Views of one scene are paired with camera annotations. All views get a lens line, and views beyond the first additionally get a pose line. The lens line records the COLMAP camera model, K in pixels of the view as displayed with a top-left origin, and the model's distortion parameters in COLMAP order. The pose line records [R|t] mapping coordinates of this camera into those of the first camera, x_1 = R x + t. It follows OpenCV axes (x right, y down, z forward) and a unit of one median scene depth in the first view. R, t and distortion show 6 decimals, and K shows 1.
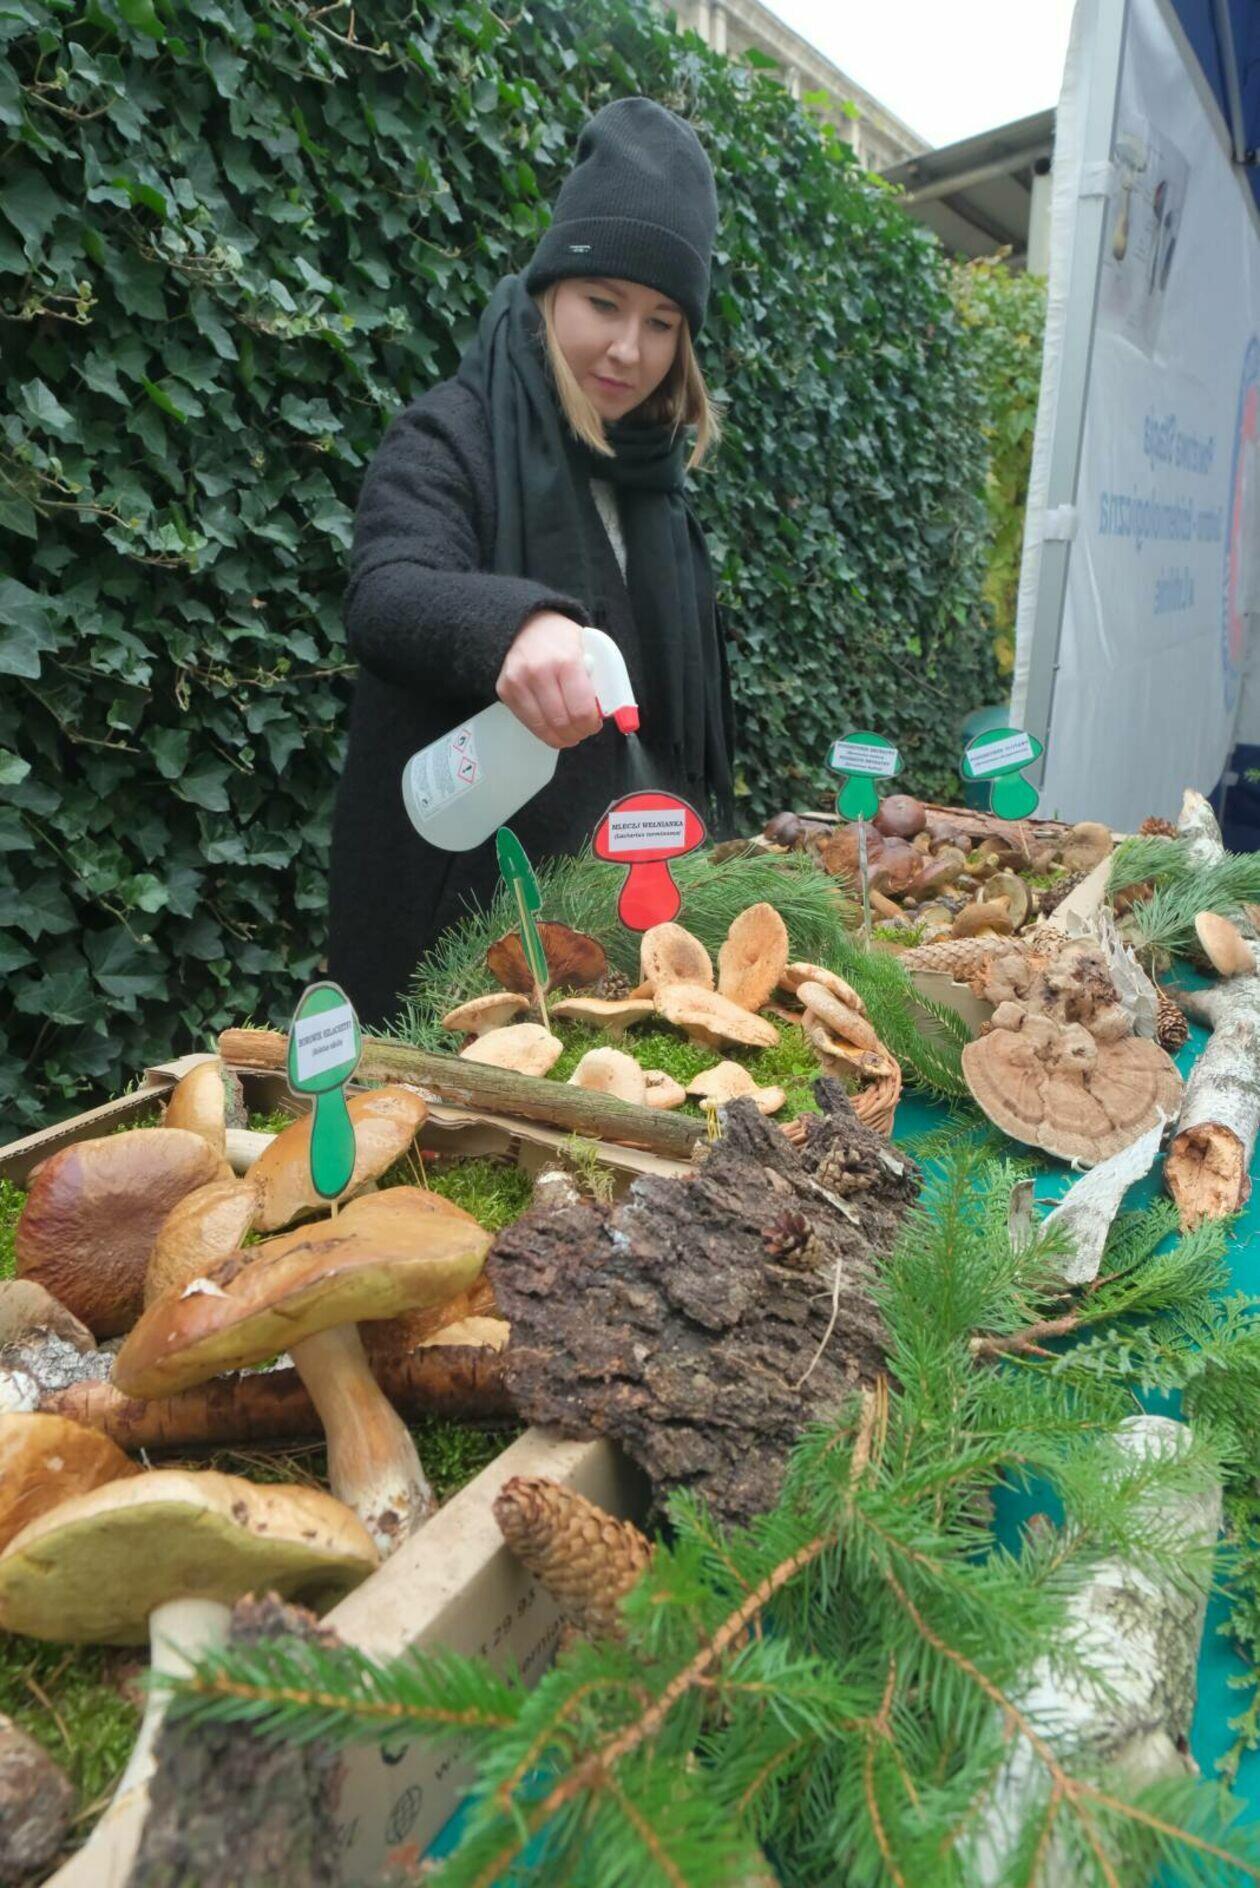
lens RADIAL K [[1263.5, 0, 628.2], [0, 1263.5, 888.9], [0, 0, 1]] dist [-0.000755, 0.023316]
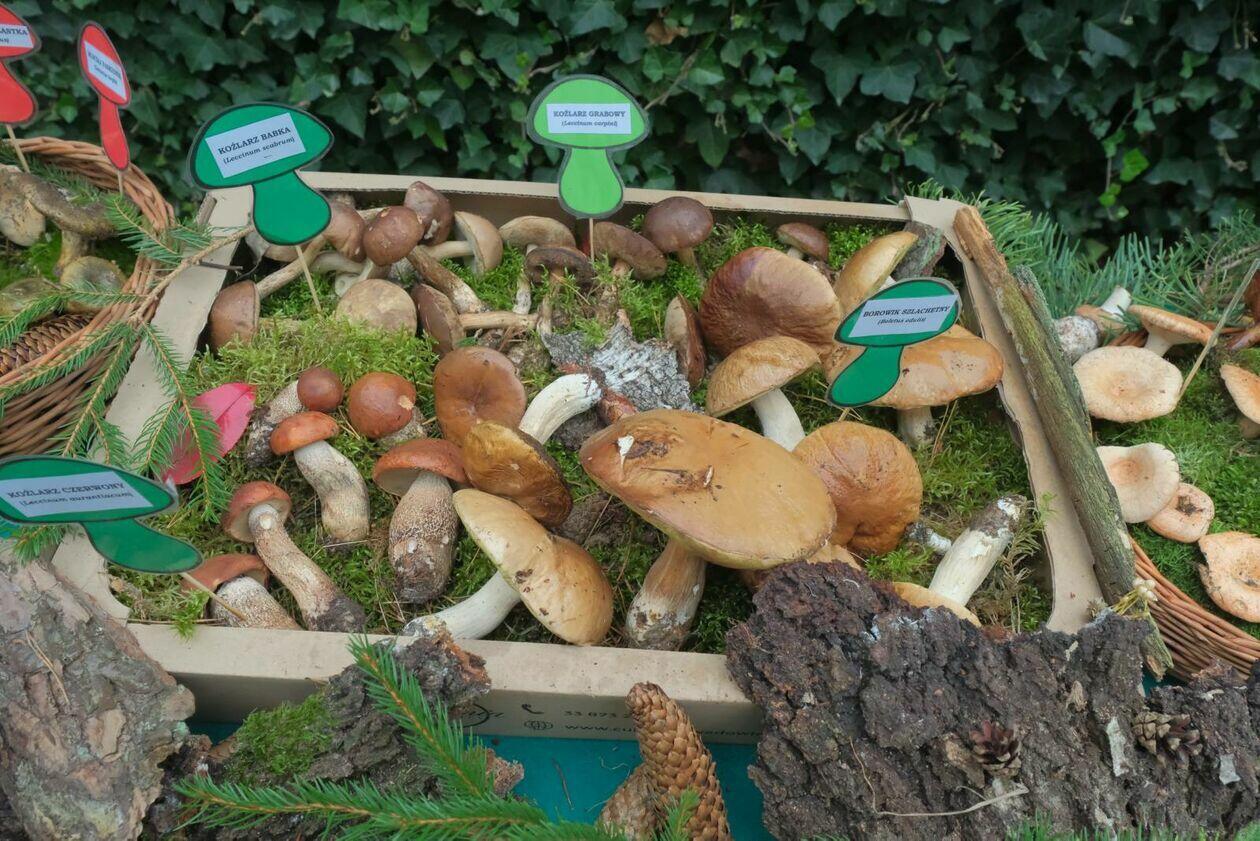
lens RADIAL K [[872.5, 0, 630.0], [0, 872.5, 420.5], [0, 0, 1]] dist [-0.025236, 0.000296]
pose [[0.474702, 0.727785, -0.494961, 0.084650], [-0.275708, 0.657019, 0.701649, -0.220722], [0.835849, -0.196609, 0.512545, 0.220768]]
